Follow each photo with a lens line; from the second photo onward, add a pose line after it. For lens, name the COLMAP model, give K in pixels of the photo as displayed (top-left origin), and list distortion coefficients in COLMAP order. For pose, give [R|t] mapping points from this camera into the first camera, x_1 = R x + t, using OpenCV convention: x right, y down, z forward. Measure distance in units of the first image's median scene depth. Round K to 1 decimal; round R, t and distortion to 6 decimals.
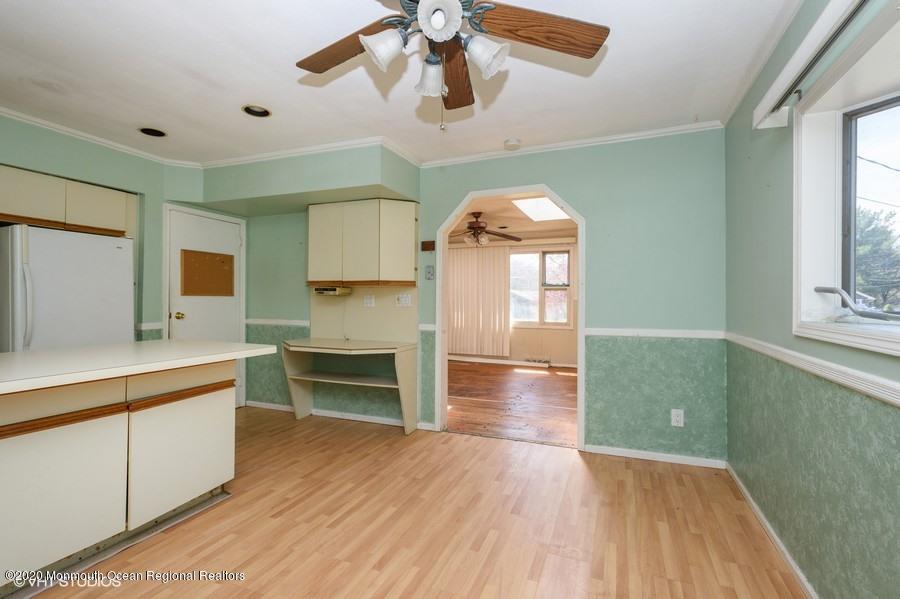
lens RADIAL K [[425.1, 0, 452.5], [0, 425.1, 296.9], [0, 0, 1]] dist [0.014684, -0.003368]
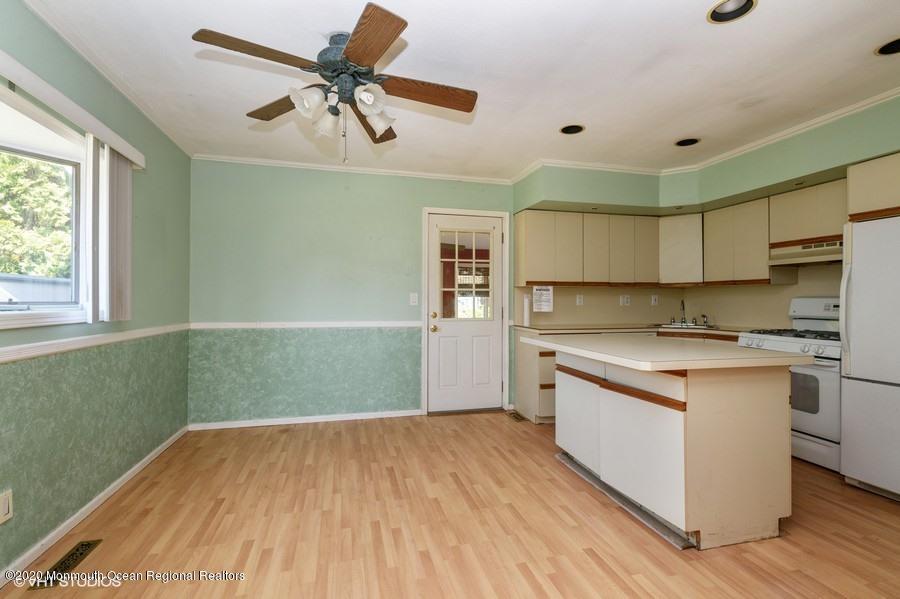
lens RADIAL K [[425.1, 0, 450.1], [0, 425.1, 299.2], [0, 0, 1]] dist [0.014684, -0.003368]
pose [[-0.812382, -0.012359, -0.582994, 0.214438], [-0.006736, 0.999908, -0.011811, 0.013770], [0.583086, -0.005668, -0.812390, 1.037847]]
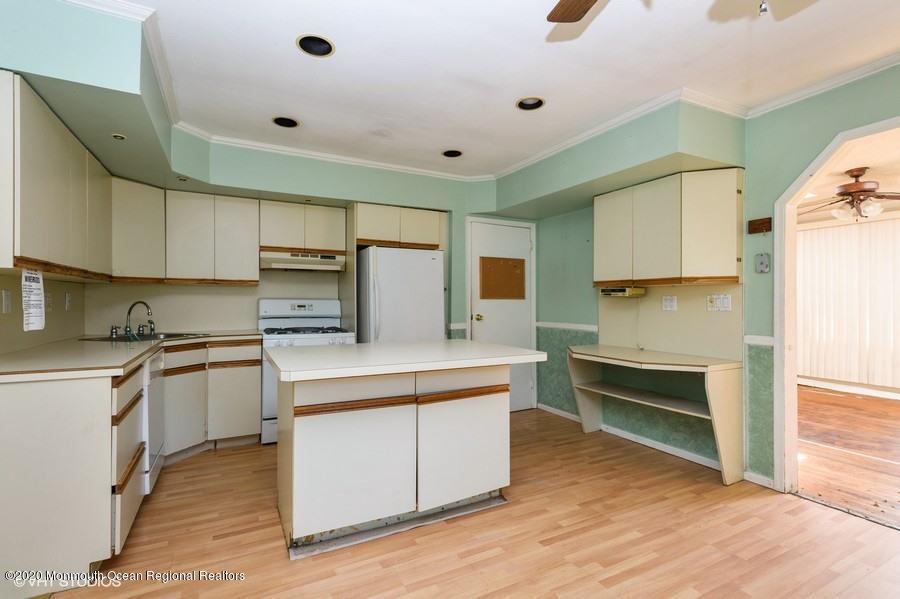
lens RADIAL K [[425.1, 0, 448.2], [0, 425.1, 301.3], [0, 0, 1]] dist [0.014684, -0.003368]
pose [[0.759064, -0.006105, -0.650987, 0.013609], [0.008704, 0.999962, 0.000770, 0.001223], [0.650958, -0.006251, 0.759088, 0.128046]]
